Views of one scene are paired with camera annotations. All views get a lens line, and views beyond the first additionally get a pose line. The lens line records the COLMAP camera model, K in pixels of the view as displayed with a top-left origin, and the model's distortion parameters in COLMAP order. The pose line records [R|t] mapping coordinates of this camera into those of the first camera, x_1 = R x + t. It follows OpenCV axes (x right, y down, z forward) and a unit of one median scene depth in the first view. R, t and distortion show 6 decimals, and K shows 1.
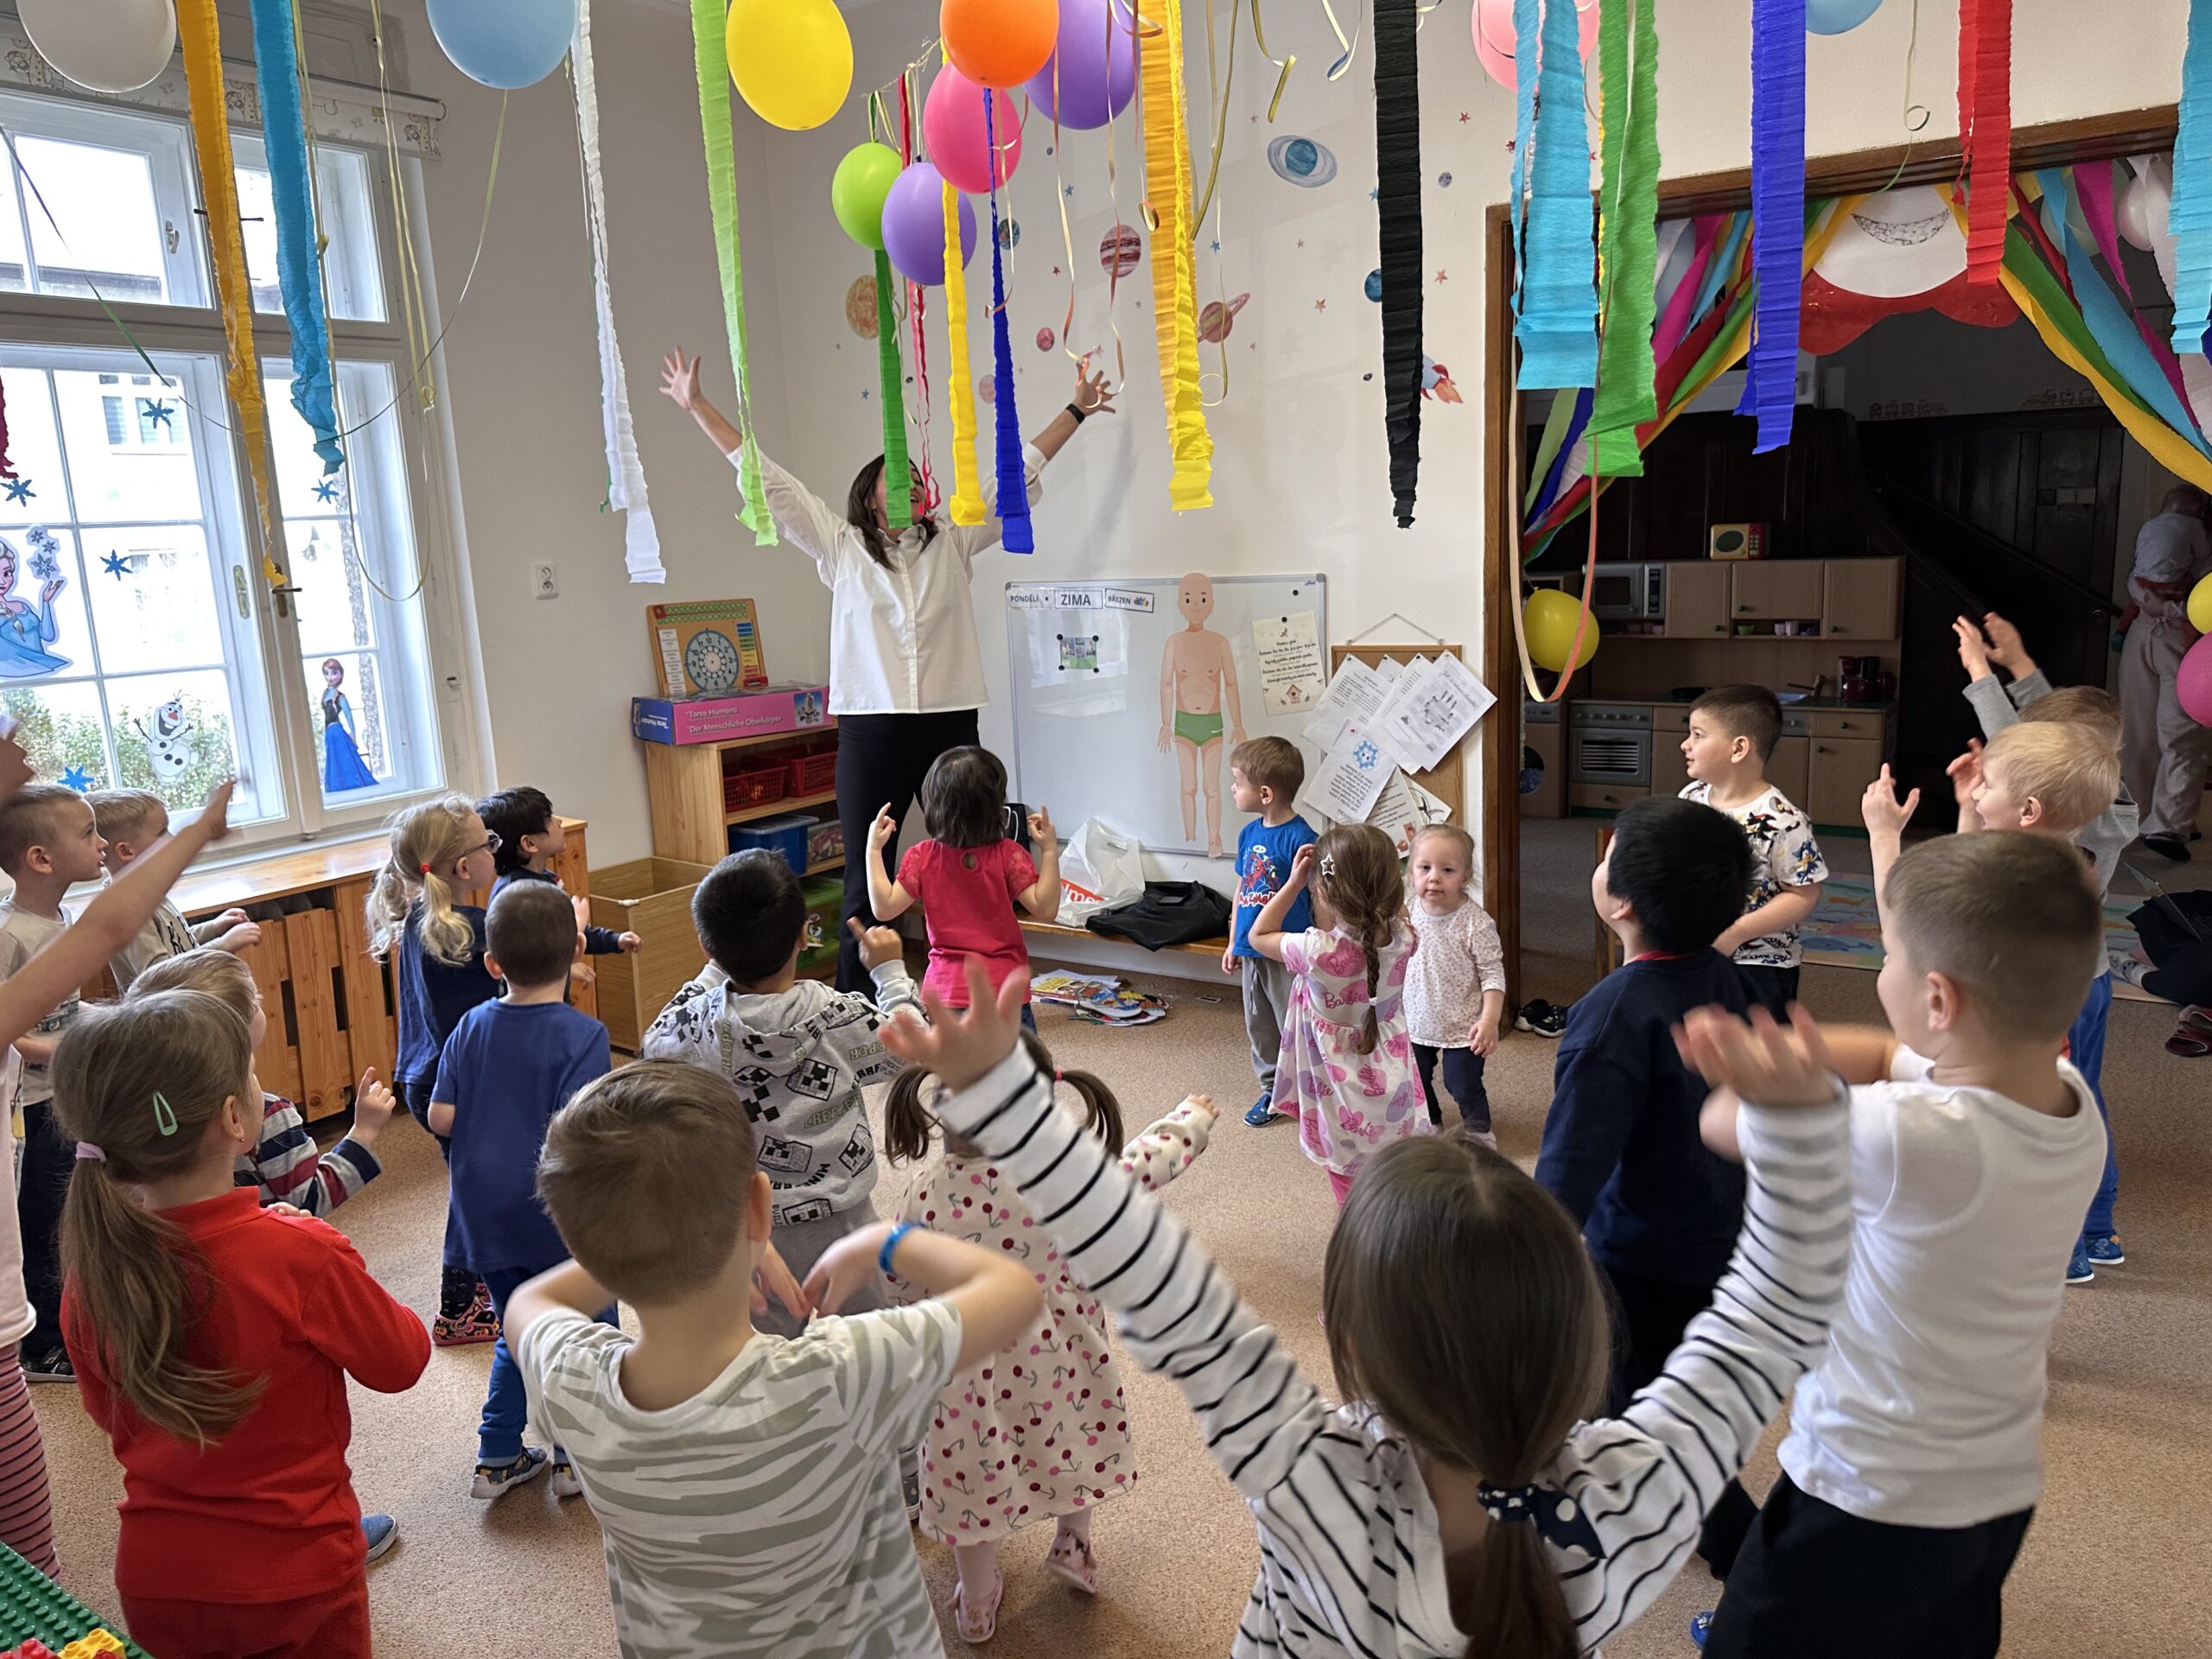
lens RADIAL K [[1535.8, 0, 1093.0], [0, 1535.8, 851.3], [0, 0, 1]] dist [0.112412, -0.142893]
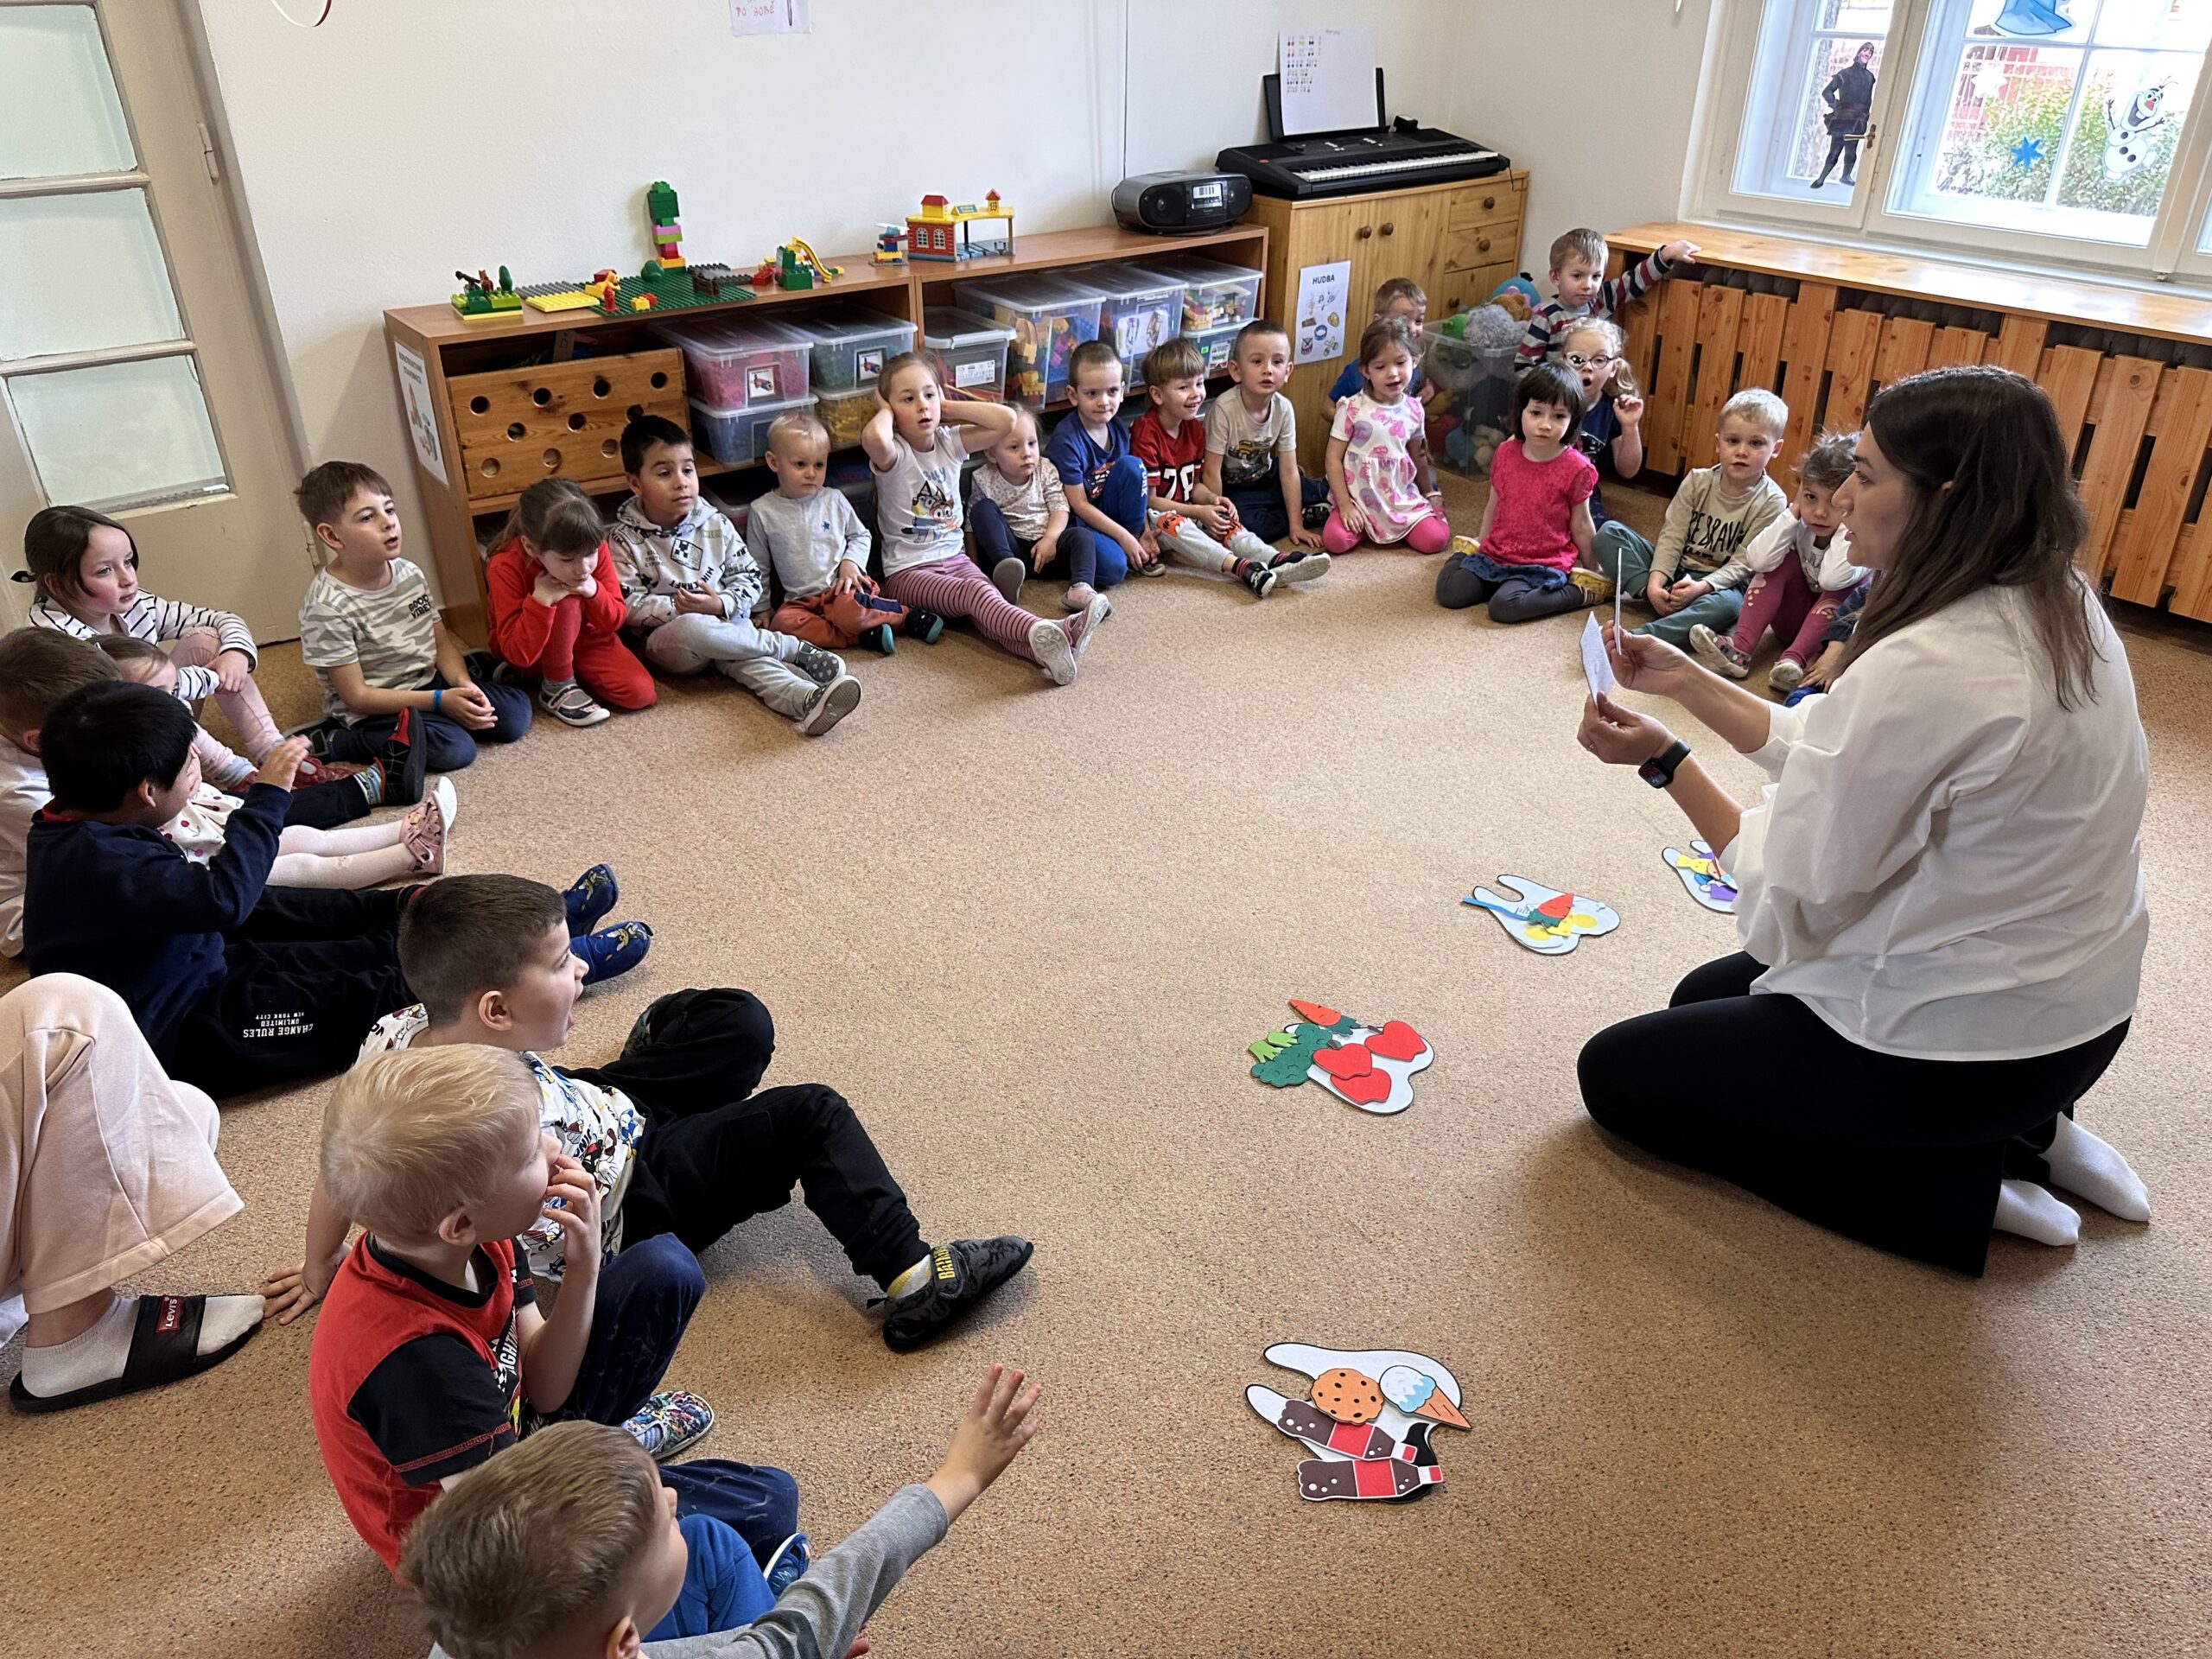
lens RADIAL K [[1597.8, 0, 1071.9], [0, 1597.8, 851.1], [0, 0, 1]] dist [0.015022, -0.017296]
pose [[-0.319552, 0.506932, -0.800566, 0.544144], [-0.185574, 0.795023, 0.577495, -0.149347], [0.929219, 0.333105, -0.159978, 0.644753]]
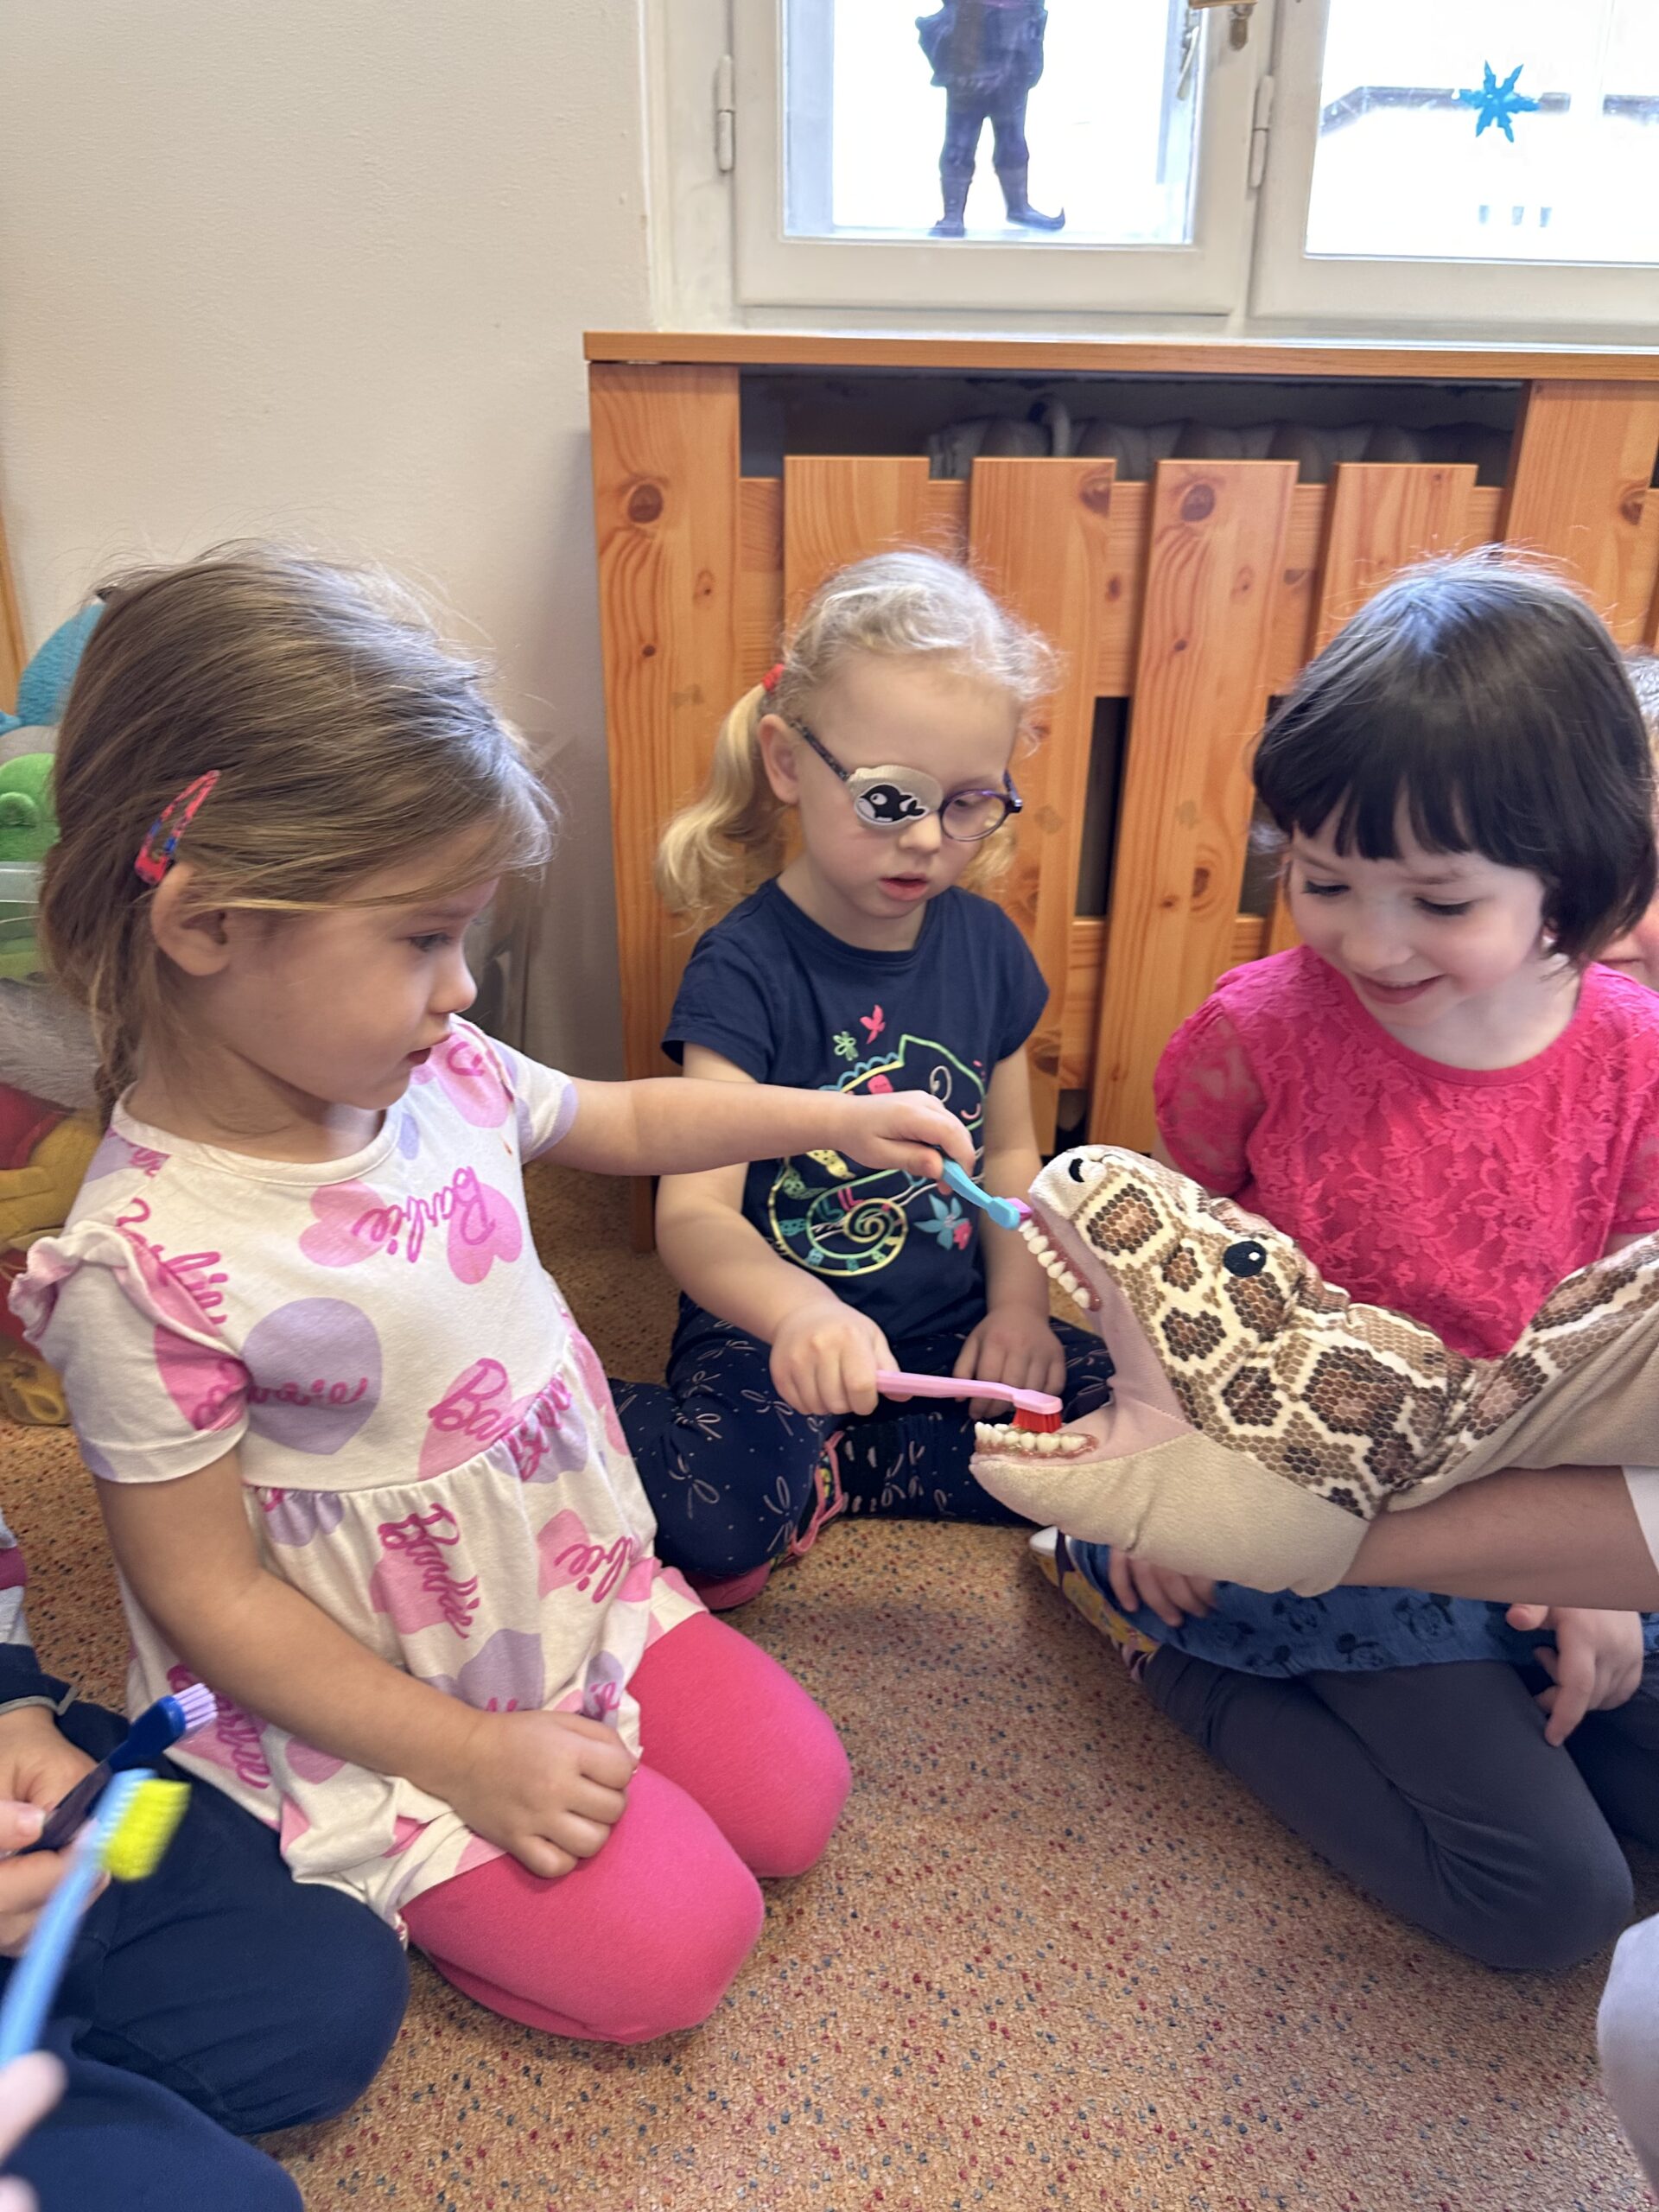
lens RADIAL K [[1584.5, 0, 814.7], [0, 1584.5, 1115.9], [0, 0, 1]] dist [0.006901, -0.011403]
pose [[0.627293, 0.333892, -0.703576, -0.346959], [-0.198238, 0.942130, 0.270357, 0.103614], [0.753130, -0.030117, 0.657182, 0.532567]]
